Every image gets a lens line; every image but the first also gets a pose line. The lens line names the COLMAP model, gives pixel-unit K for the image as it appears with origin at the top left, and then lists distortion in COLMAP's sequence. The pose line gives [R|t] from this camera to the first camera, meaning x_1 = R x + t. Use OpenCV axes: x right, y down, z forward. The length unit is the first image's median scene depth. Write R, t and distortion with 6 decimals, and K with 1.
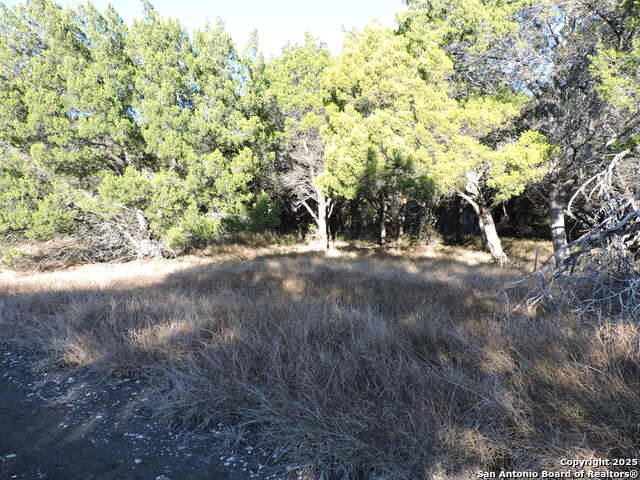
lens RADIAL K [[458.8, 0, 320.0], [0, 458.8, 240.0], [0, 0, 1]] dist [-0.014872, -0.000640]
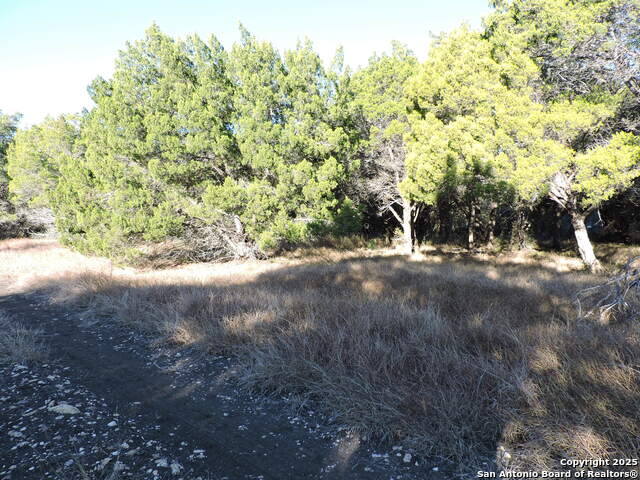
lens RADIAL K [[458.8, 0, 320.0], [0, 458.8, 240.0], [0, 0, 1]] dist [-0.014872, -0.000640]
pose [[0.979979, 0.008862, -0.198902, 0.028721], [-0.010292, 0.999928, -0.006158, -0.001135], [0.198833, 0.008082, 0.980000, -0.055037]]
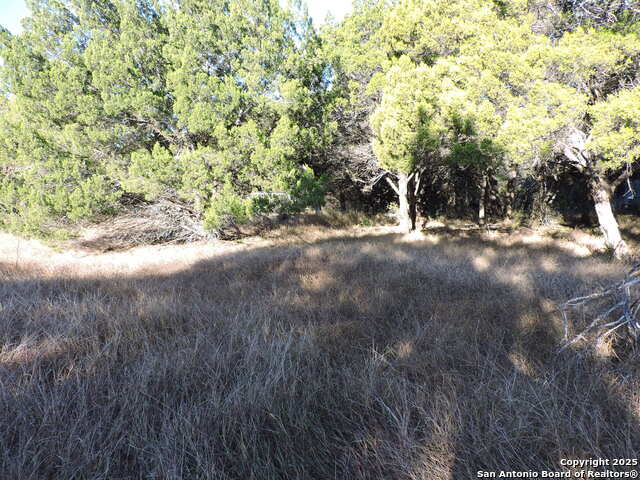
lens RADIAL K [[458.8, 0, 320.0], [0, 458.8, 240.0], [0, 0, 1]] dist [-0.014872, -0.000640]
pose [[0.963392, 0.015400, -0.267654, 0.143107], [-0.001867, 0.998710, 0.050743, -0.011765], [0.268090, -0.048385, 0.962178, 0.170669]]
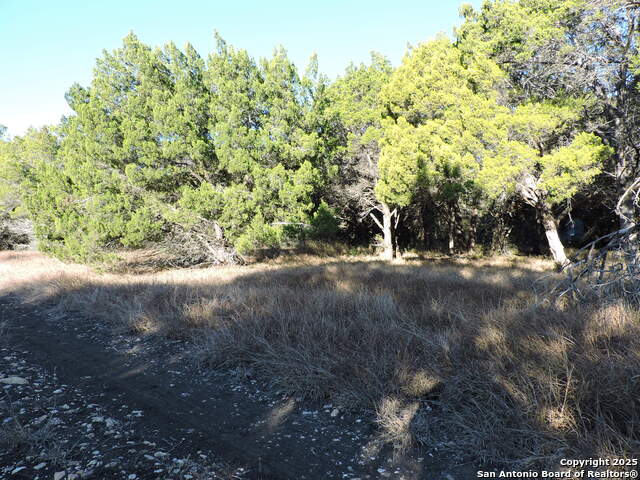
lens RADIAL K [[458.8, 0, 320.0], [0, 458.8, 240.0], [0, 0, 1]] dist [-0.014872, -0.000640]
pose [[0.983480, -0.008611, -0.180811, 0.068193], [0.001864, 0.999297, -0.037456, 0.027386], [0.181006, 0.036500, 0.982804, -0.063729]]
